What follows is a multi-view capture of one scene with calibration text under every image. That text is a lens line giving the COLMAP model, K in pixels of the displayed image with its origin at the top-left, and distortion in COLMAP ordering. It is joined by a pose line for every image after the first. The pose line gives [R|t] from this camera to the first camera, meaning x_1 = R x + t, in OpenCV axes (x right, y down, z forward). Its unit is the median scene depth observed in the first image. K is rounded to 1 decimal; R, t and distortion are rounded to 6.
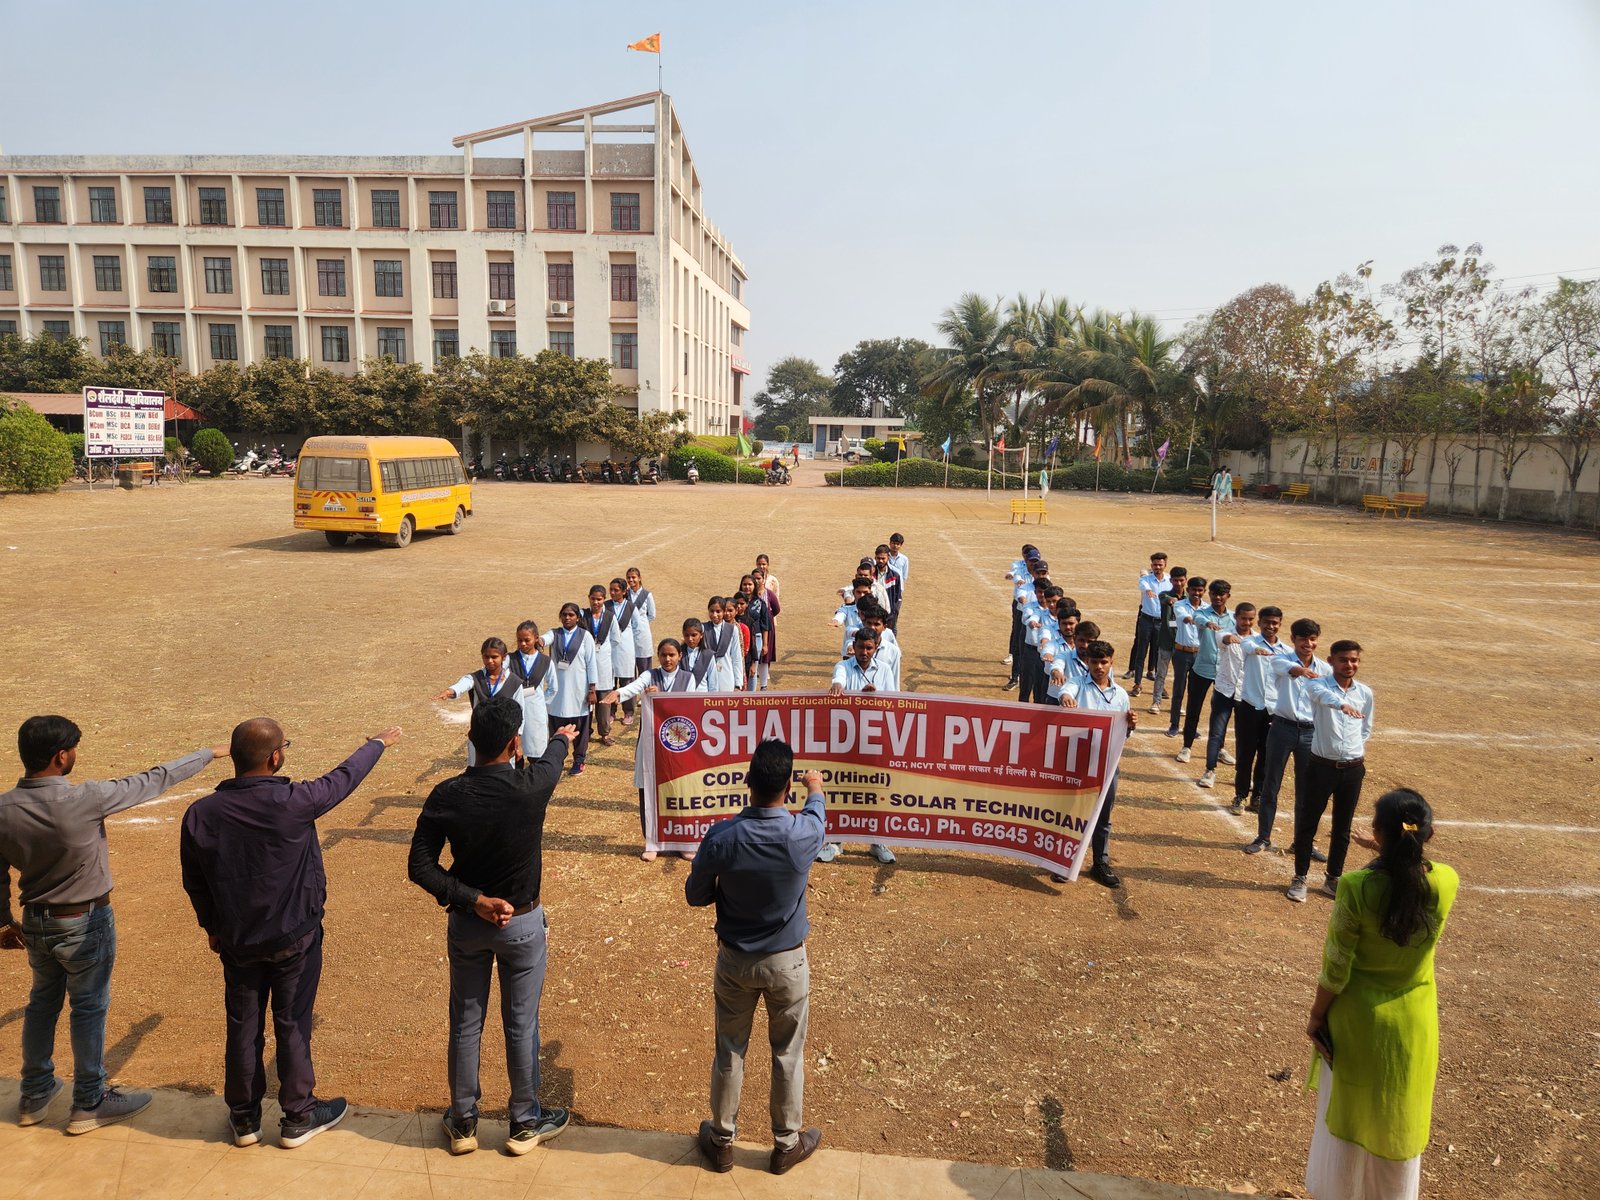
lens RADIAL K [[1071.2, 0, 791.1], [0, 1071.2, 602.6], [0, 0, 1]] dist [0.085773, -0.078151]
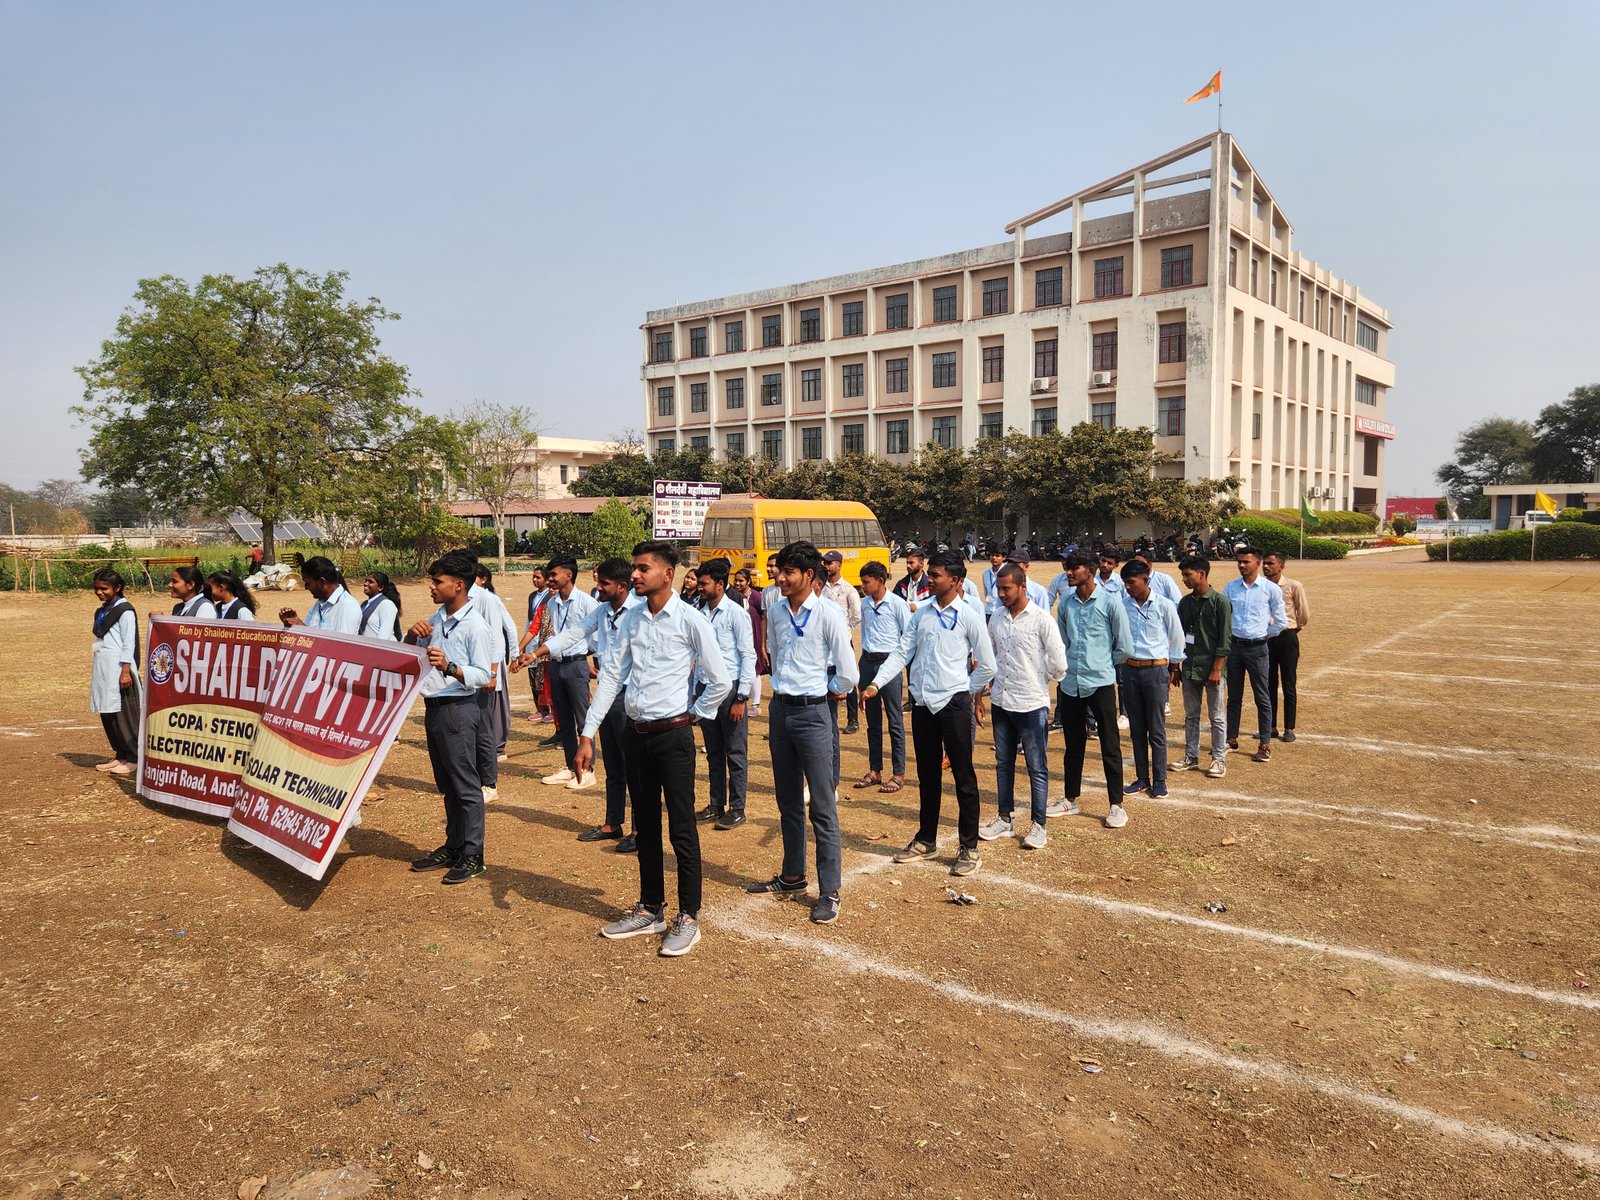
lens RADIAL K [[1124.5, 0, 814.6], [0, 1124.5, 597.0], [0, 0, 1]] dist [0.089546, -0.079679]
pose [[0.835591, 0.003729, -0.549339, 0.122827], [-0.058478, 0.994899, -0.082197, 0.013242], [0.546230, 0.100808, 0.831547, 0.062732]]
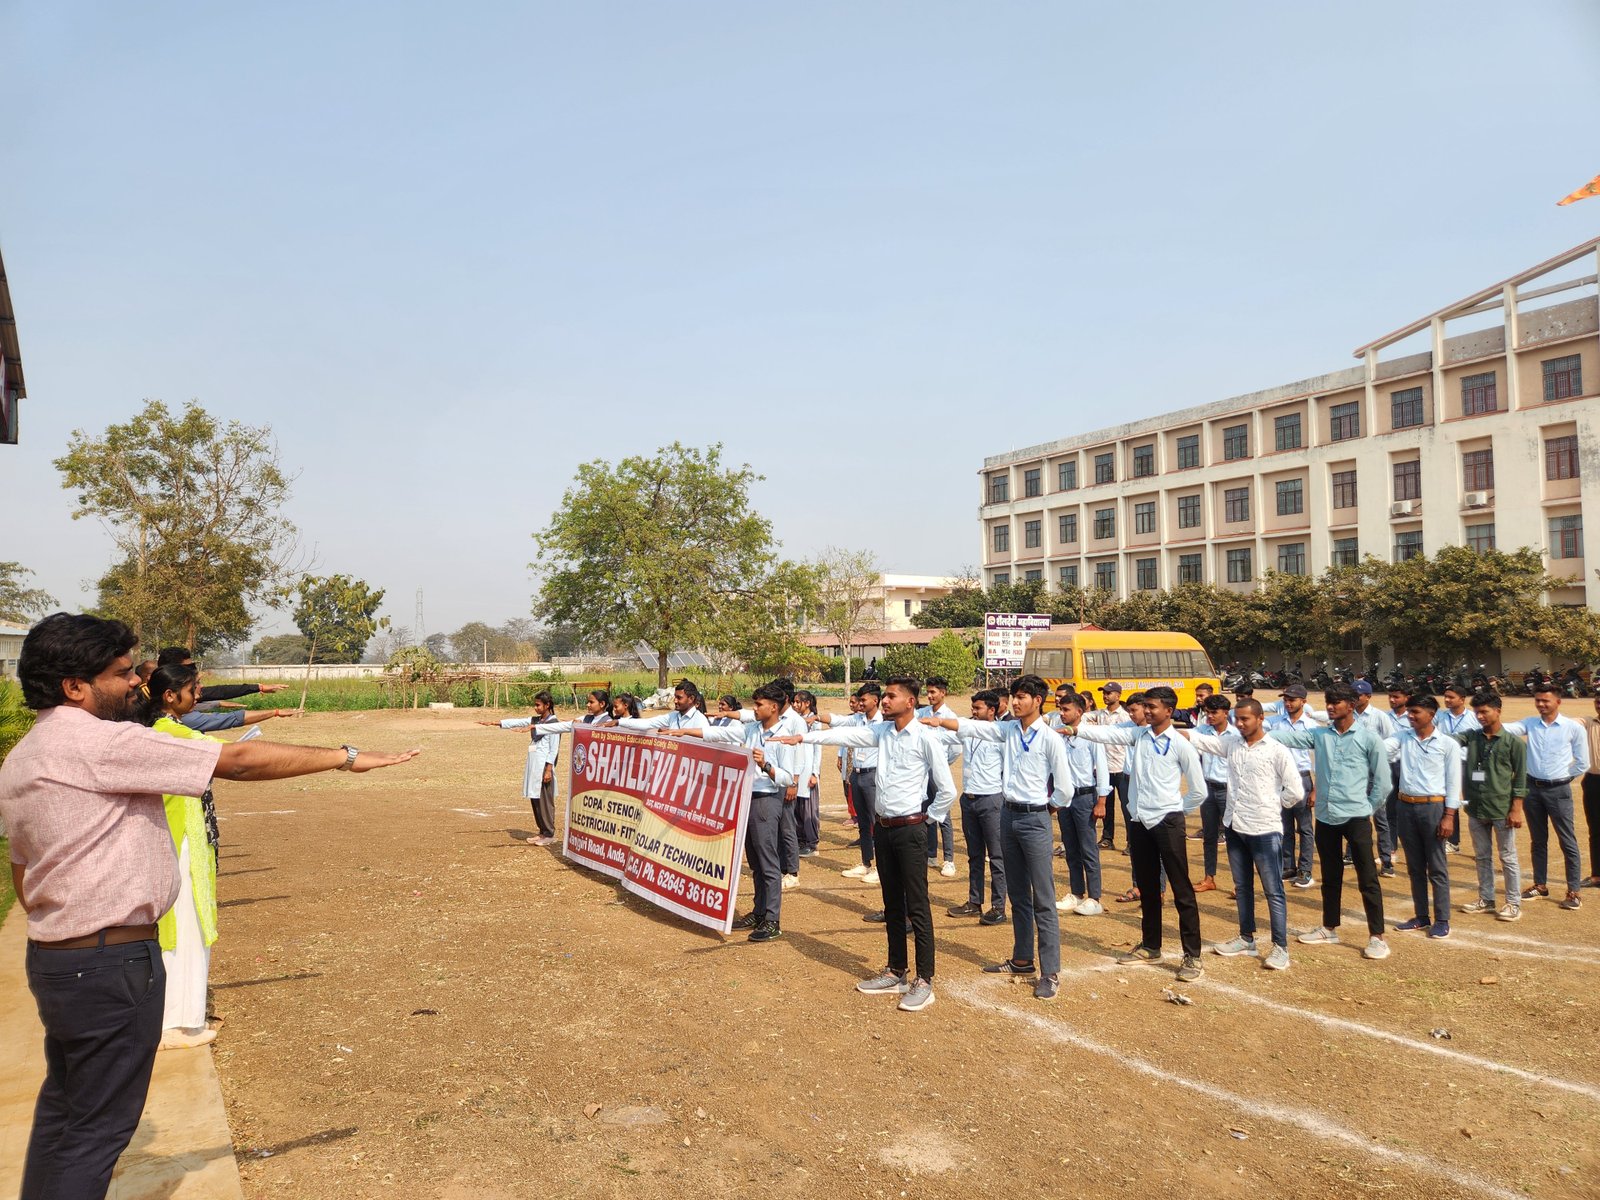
lens RADIAL K [[1071.2, 0, 791.1], [0, 1071.2, 602.6], [0, 0, 1]] dist [0.085773, -0.078151]
pose [[0.612073, -0.068057, -0.787867, 0.142759], [-0.103378, 0.980854, -0.165039, 0.014100], [0.784015, 0.182464, 0.593319, 0.054913]]
